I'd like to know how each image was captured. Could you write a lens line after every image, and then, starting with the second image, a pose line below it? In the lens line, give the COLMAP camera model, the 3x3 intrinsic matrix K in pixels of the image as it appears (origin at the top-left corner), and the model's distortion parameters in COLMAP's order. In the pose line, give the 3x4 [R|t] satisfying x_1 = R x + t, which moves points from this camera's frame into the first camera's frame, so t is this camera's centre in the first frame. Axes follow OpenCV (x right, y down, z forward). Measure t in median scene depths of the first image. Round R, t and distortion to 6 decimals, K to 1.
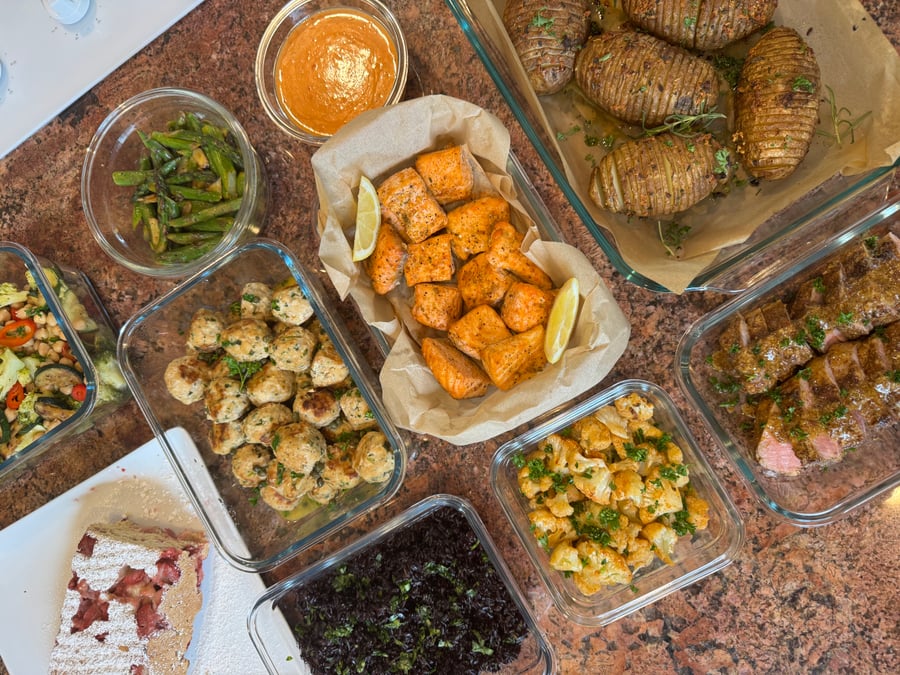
lens RADIAL K [[653.4, 0, 450.0], [0, 653.4, 337.5], [0, 0, 1]] dist [-0.000782, -0.013439]
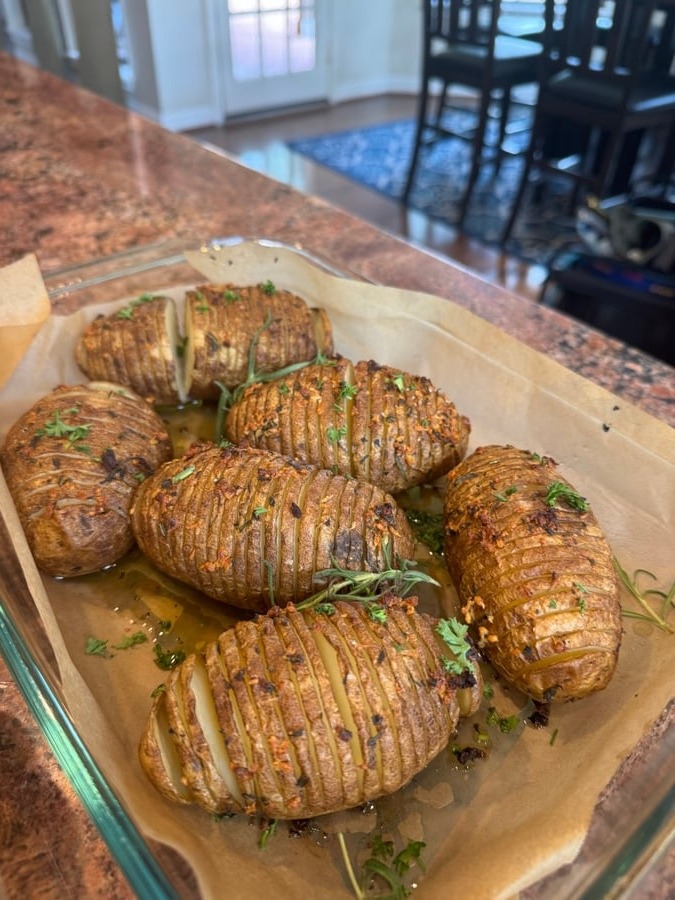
lens RADIAL K [[657.5, 0, 337.5], [0, 657.5, 450.0], [0, 0, 1]] dist [0.133859, -0.294863]
pose [[0.968211, 0.068165, 0.240668, 0.216966], [0.138104, 0.656534, -0.741546, -0.044614], [-0.208554, 0.751210, 0.626250, 0.611387]]
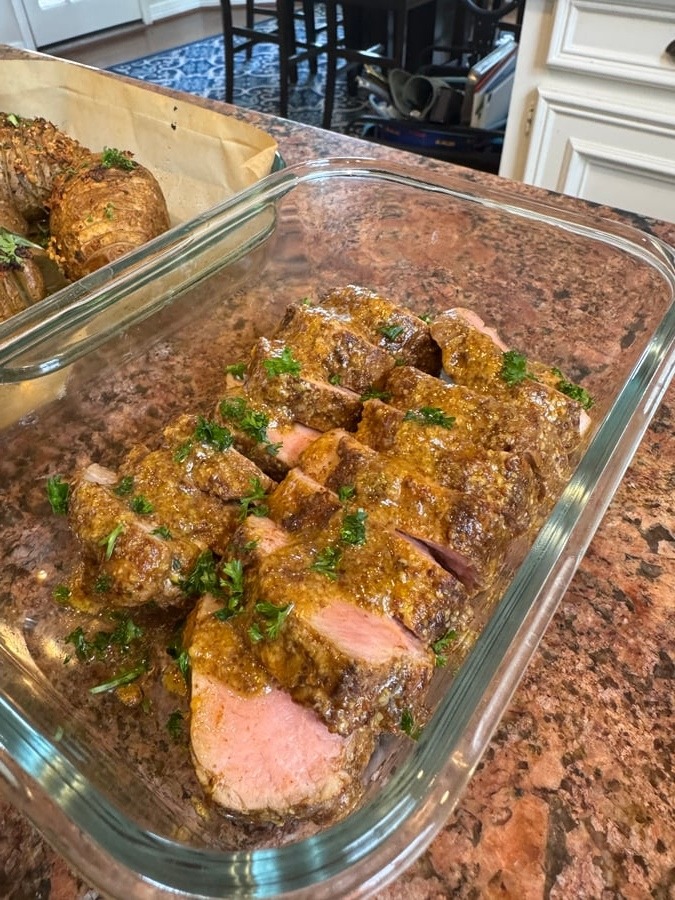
lens RADIAL K [[640.8, 0, 339.4], [0, 640.8, 394.8], [0, 0, 1]] dist [-0.003728, -0.004607]
pose [[0.914323, -0.126951, 0.384574, 0.418152], [0.371413, 0.641415, -0.671296, 0.273768], [-0.161450, 0.756618, 0.633612, 0.646895]]
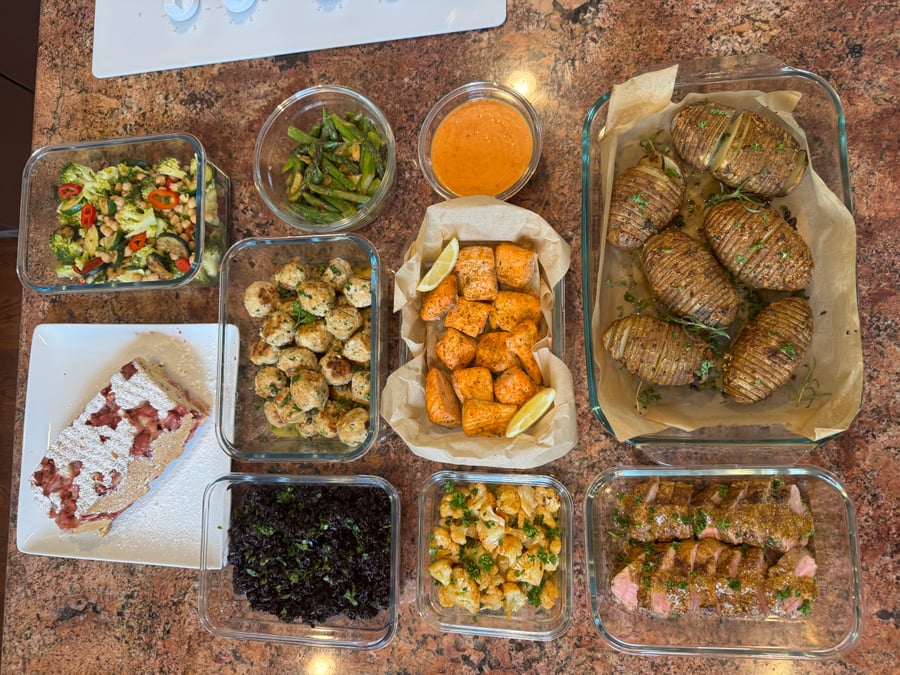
lens RADIAL K [[642.6, 0, 450.0], [0, 642.6, 337.5], [0, 0, 1]] dist [0.048808, -0.088273]
pose [[0.862010, 0.504974, -0.044037, 0.013219], [-0.504360, 0.863134, 0.024903, -0.096172], [0.050585, 0.000744, 0.998719, -0.261782]]
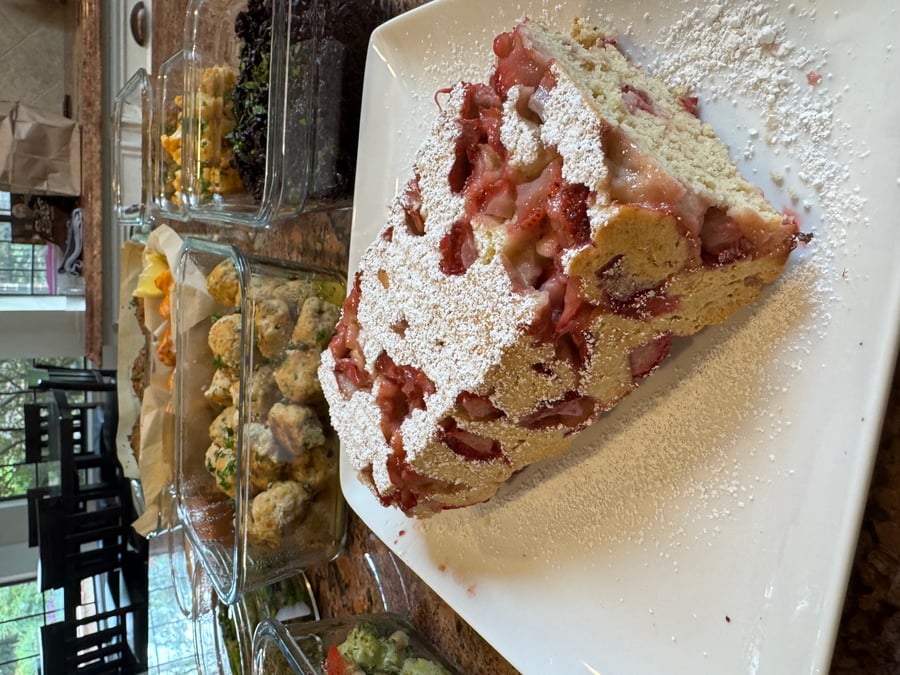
lens RADIAL K [[650.8, 0, 398.5], [0, 650.8, 333.0], [0, 0, 1]] dist [-0.002921, 0.002816]
pose [[-0.242056, -0.653700, 0.716997, -0.909558], [0.334589, -0.749882, -0.570725, 0.756401], [0.910746, 0.101752, 0.400235, 0.858672]]
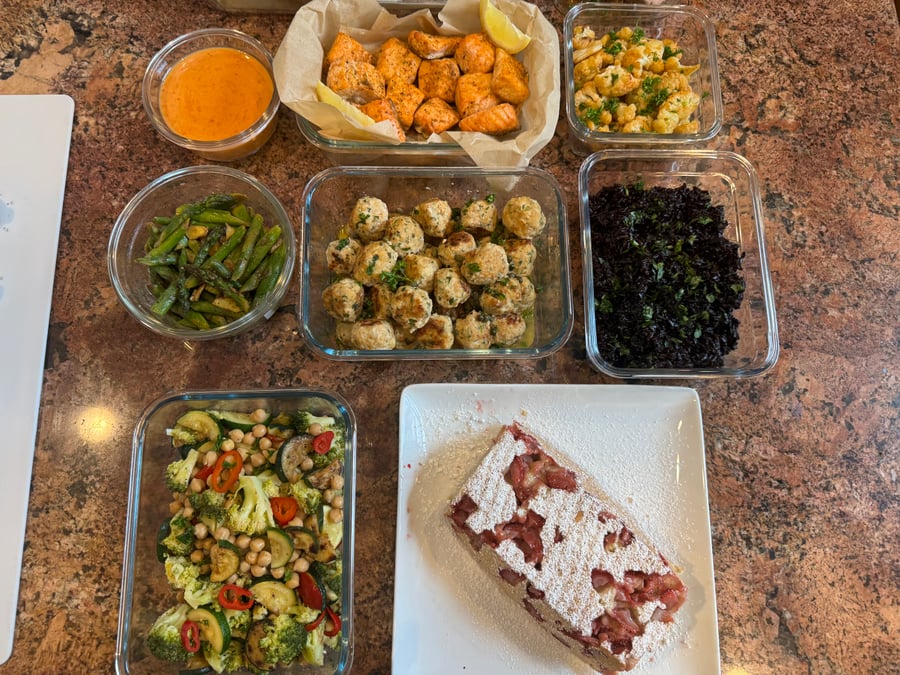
lens RADIAL K [[649.4, 0, 446.9], [0, 649.4, 330.3], [0, 0, 1]] dist [0.001022, -0.015683]
pose [[0.490560, -0.781852, 0.384784, -0.782787], [0.861538, 0.501430, -0.079502, 0.259248], [-0.130784, 0.370506, 0.919576, 0.045448]]
